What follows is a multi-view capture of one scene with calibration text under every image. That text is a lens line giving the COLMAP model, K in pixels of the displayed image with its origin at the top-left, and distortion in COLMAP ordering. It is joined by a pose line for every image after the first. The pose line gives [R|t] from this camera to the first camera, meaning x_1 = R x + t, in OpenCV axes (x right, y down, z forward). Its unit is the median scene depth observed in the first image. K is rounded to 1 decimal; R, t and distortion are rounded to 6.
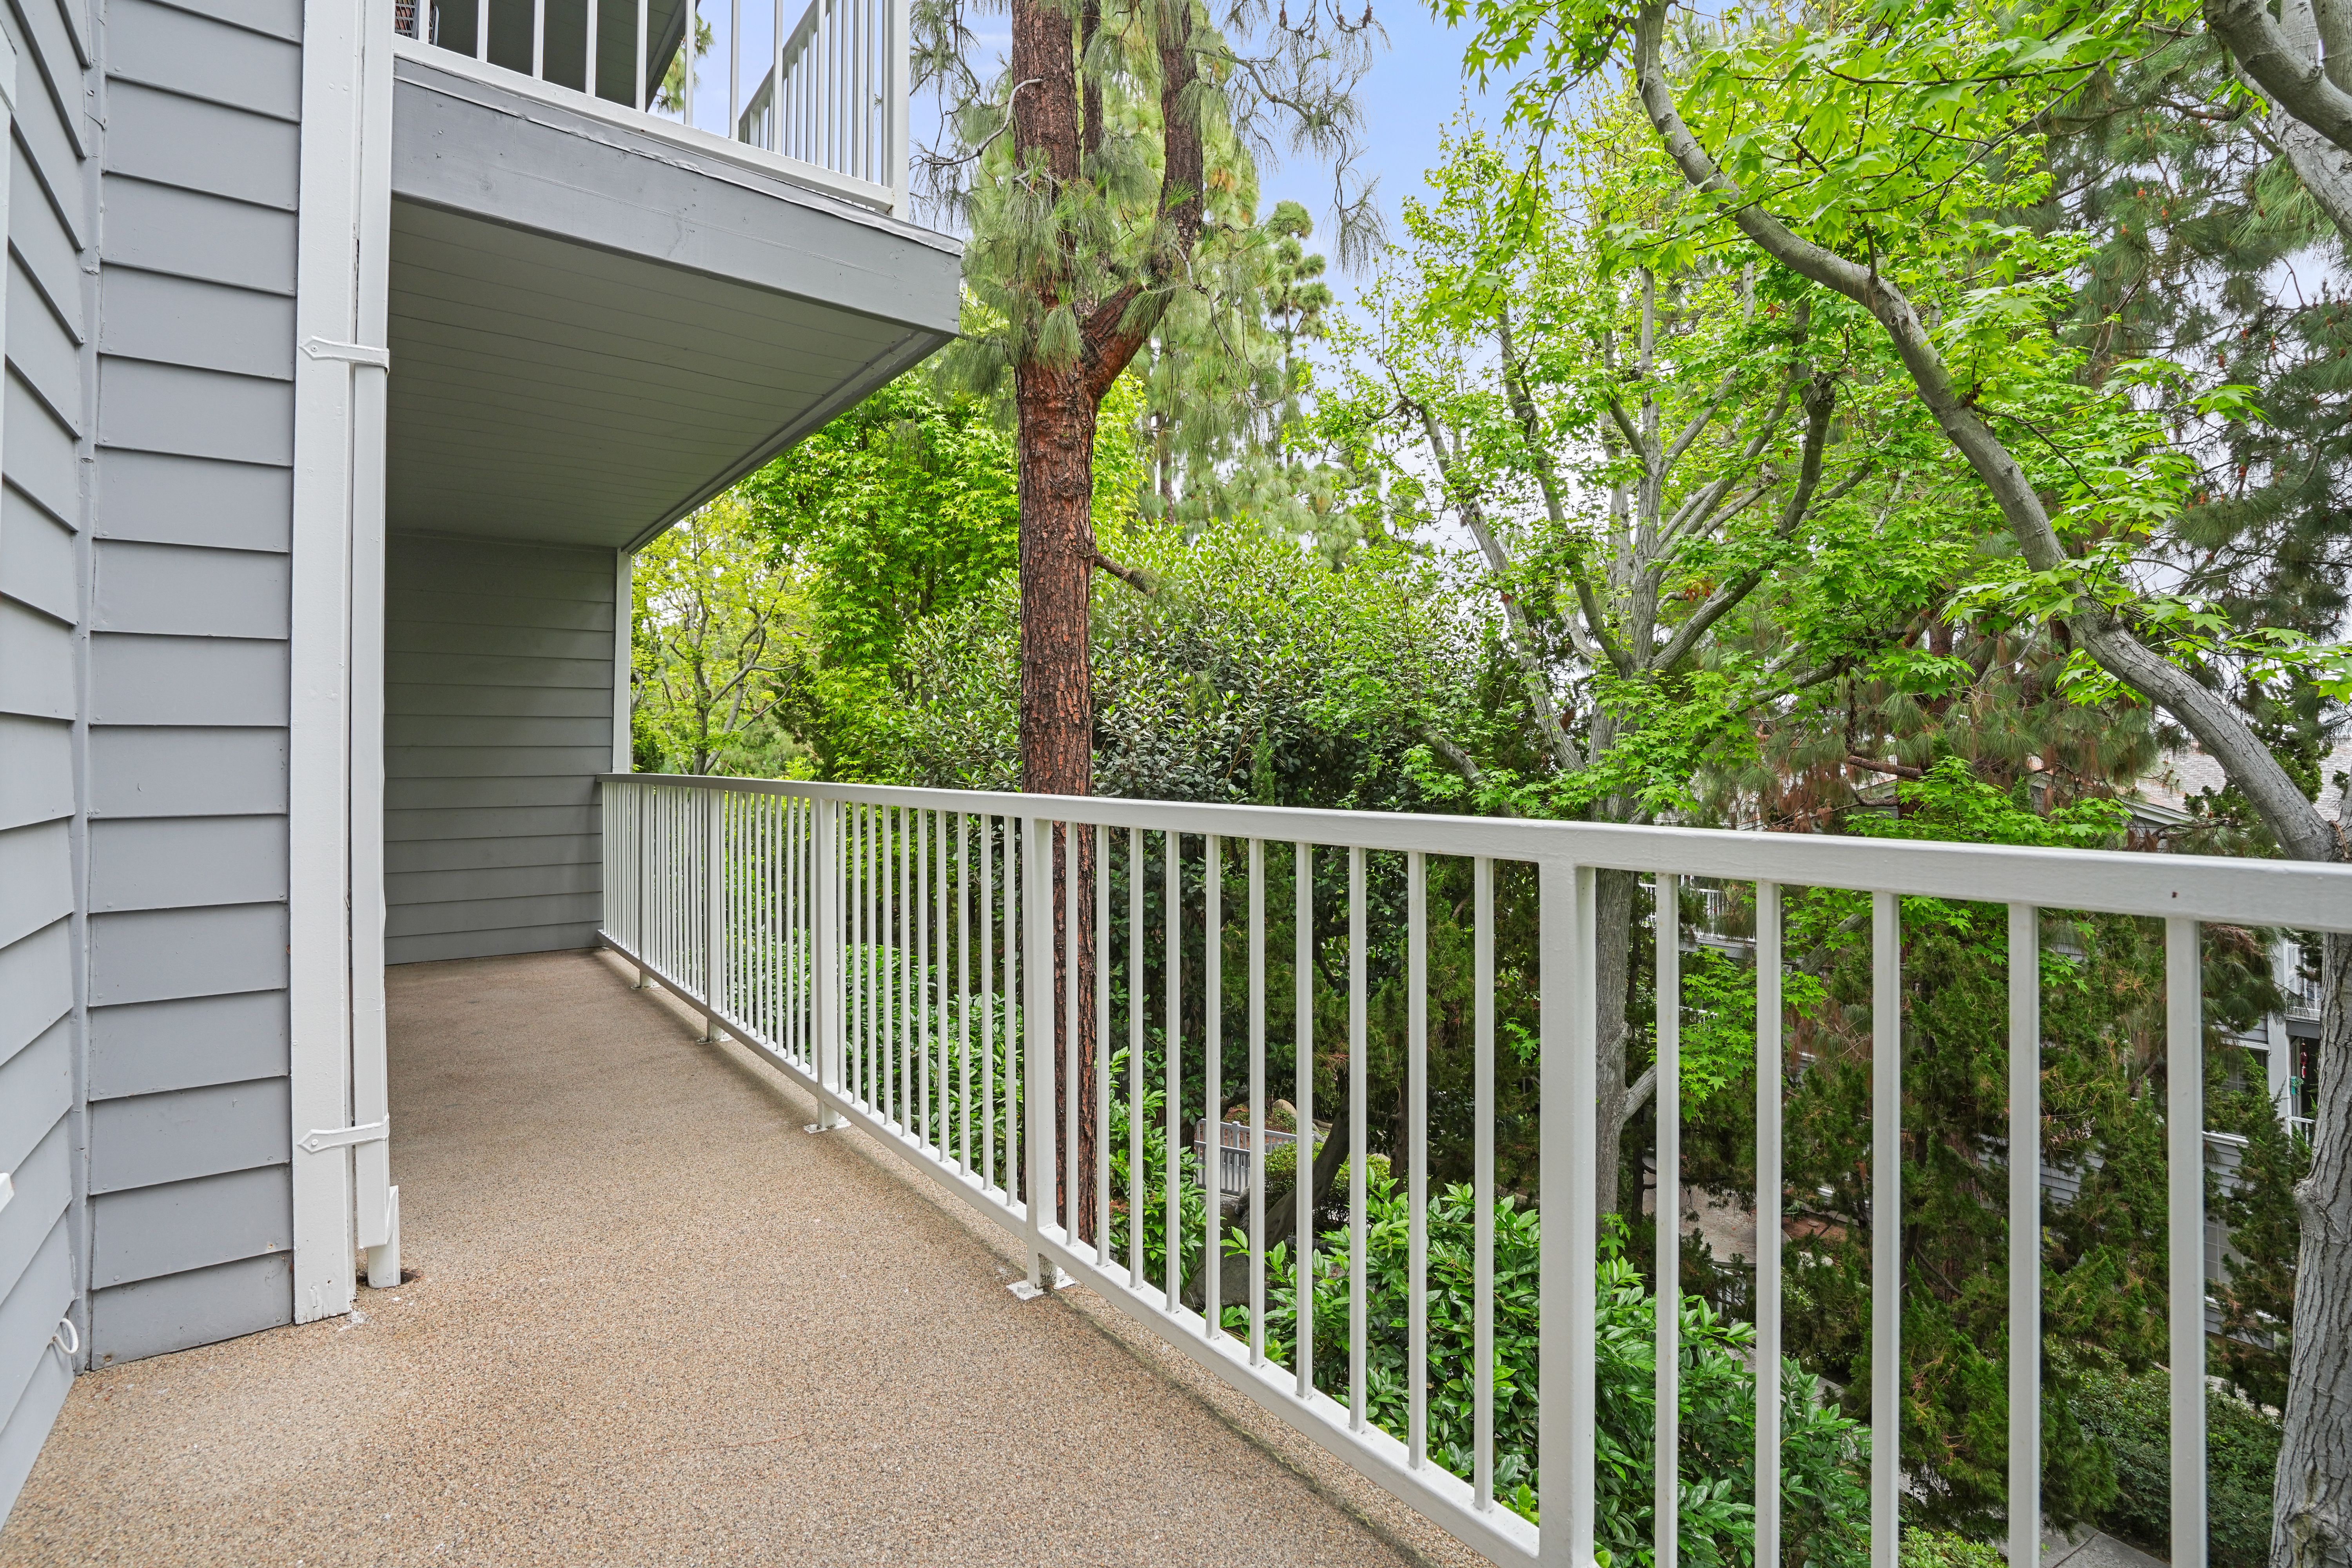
lens RADIAL K [[1103.5, 0, 1176.0], [0, 1103.5, 784.0], [0, 0, 1]] dist [-0.000351, -0.000066]
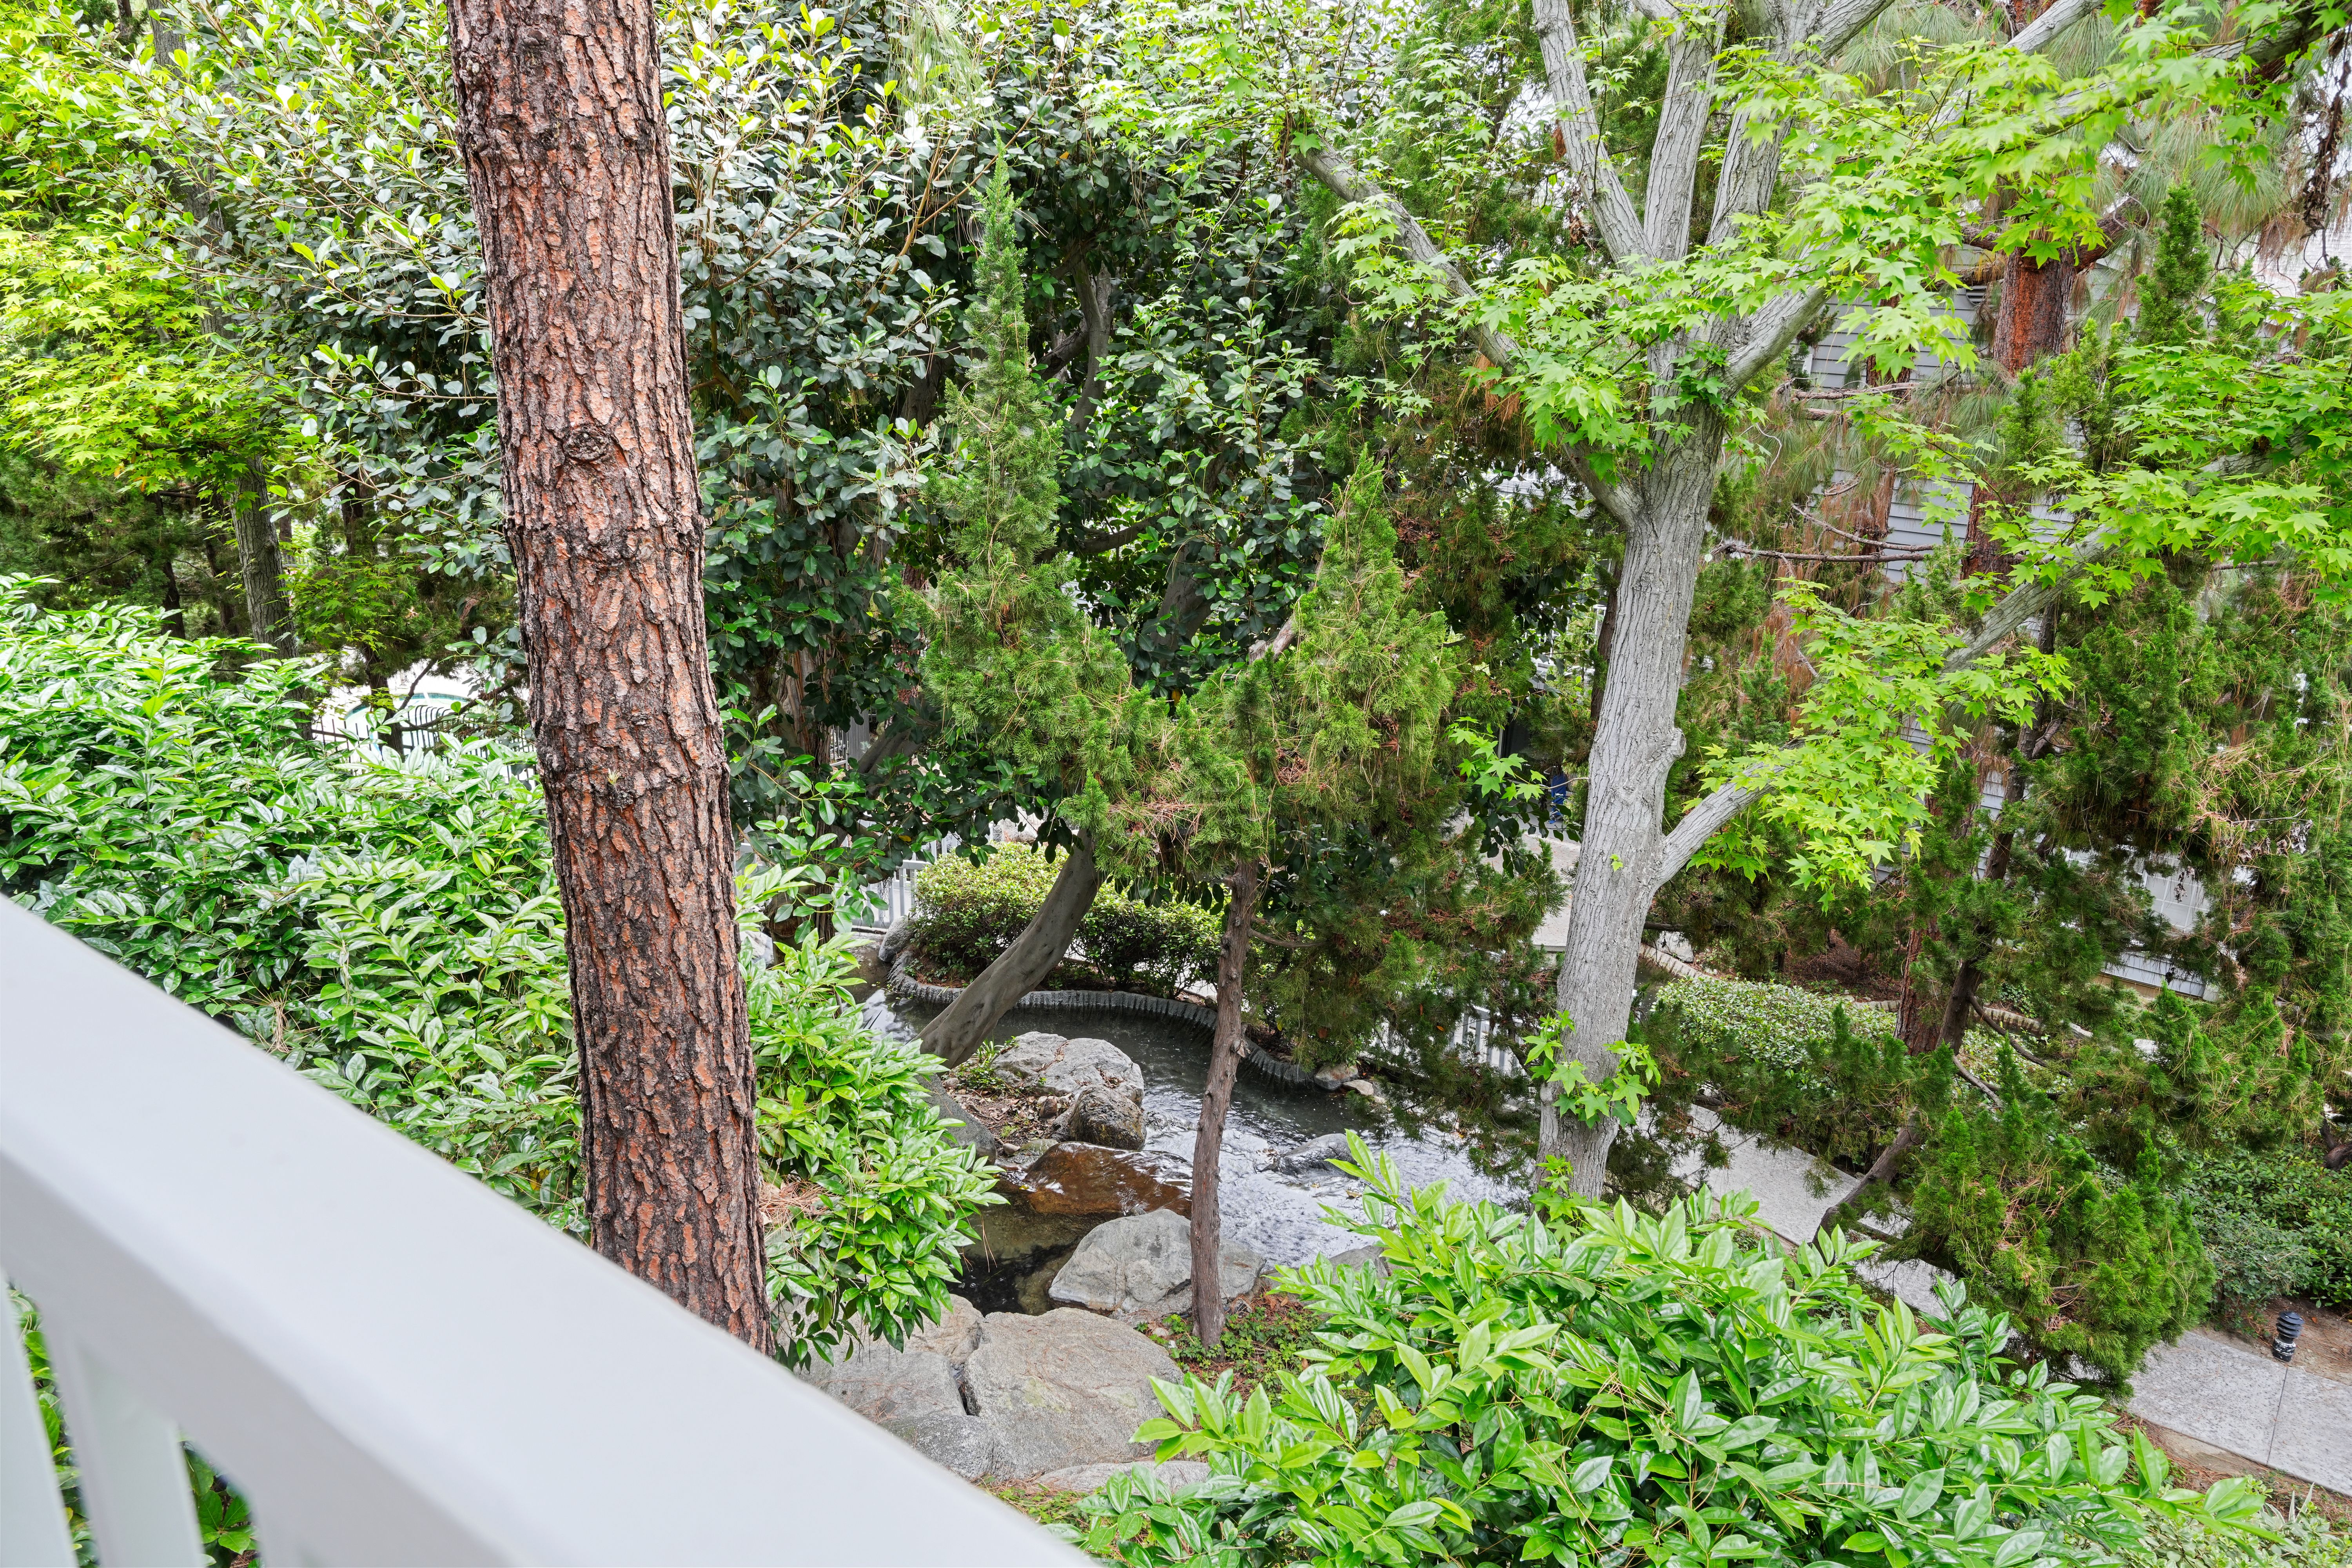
lens RADIAL K [[1645.9, 0, 1176.0], [0, 1645.9, 784.0], [0, 0, 1]] dist [-0.006556, 0.047516]
pose [[0.961053, -0.080004, 0.264531, -0.055648], [-0.008885, 0.947742, 0.318913, -0.019507], [-0.276222, -0.308843, 0.910120, 0.278609]]
